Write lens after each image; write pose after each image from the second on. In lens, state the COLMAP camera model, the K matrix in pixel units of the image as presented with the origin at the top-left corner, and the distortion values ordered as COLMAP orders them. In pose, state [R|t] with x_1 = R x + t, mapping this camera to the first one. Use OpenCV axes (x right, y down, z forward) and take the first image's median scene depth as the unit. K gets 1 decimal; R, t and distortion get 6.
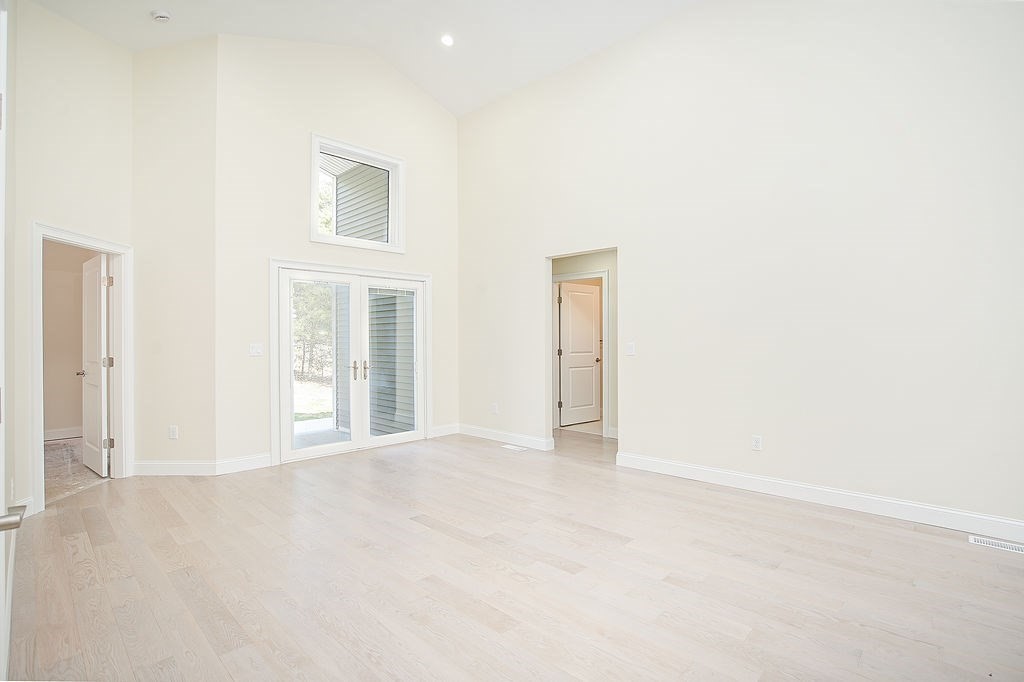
lens RADIAL K [[481.1, 0, 509.7], [0, 481.1, 341.5], [0, 0, 1]] dist [-0.062979, 0.027890]
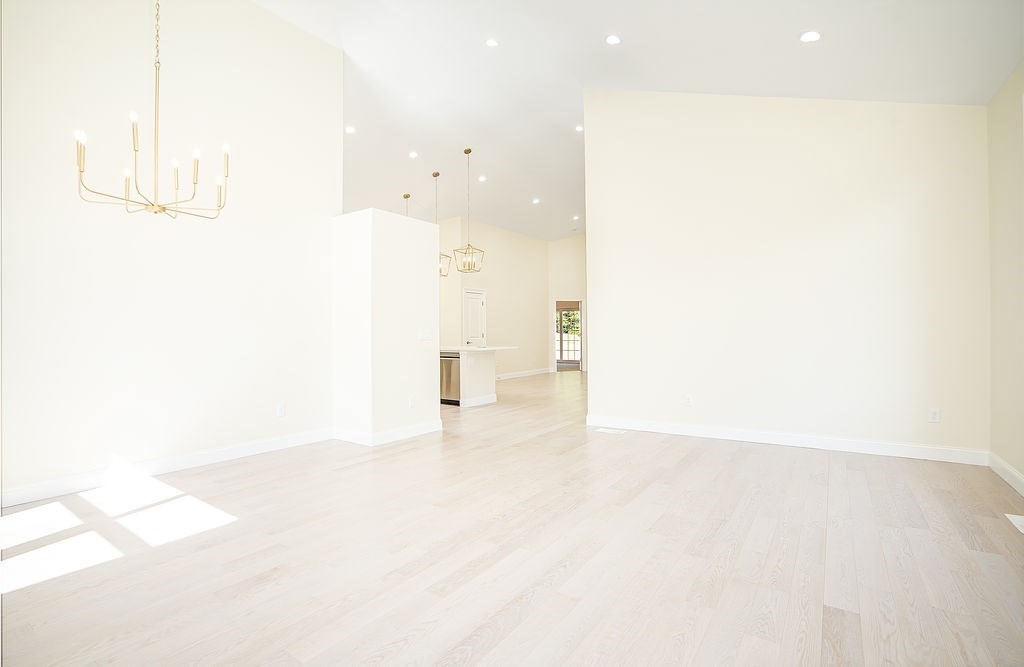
lens RADIAL K [[474.6, 0, 512.0], [0, 474.6, 333.5], [0, 0, 1]] dist [-0.062333, 0.026523]
pose [[0.165725, 0.007936, -0.986140, 3.005119], [0.006649, 0.999936, 0.009164, 0.005381], [0.986150, -0.008075, 0.165662, -0.004915]]
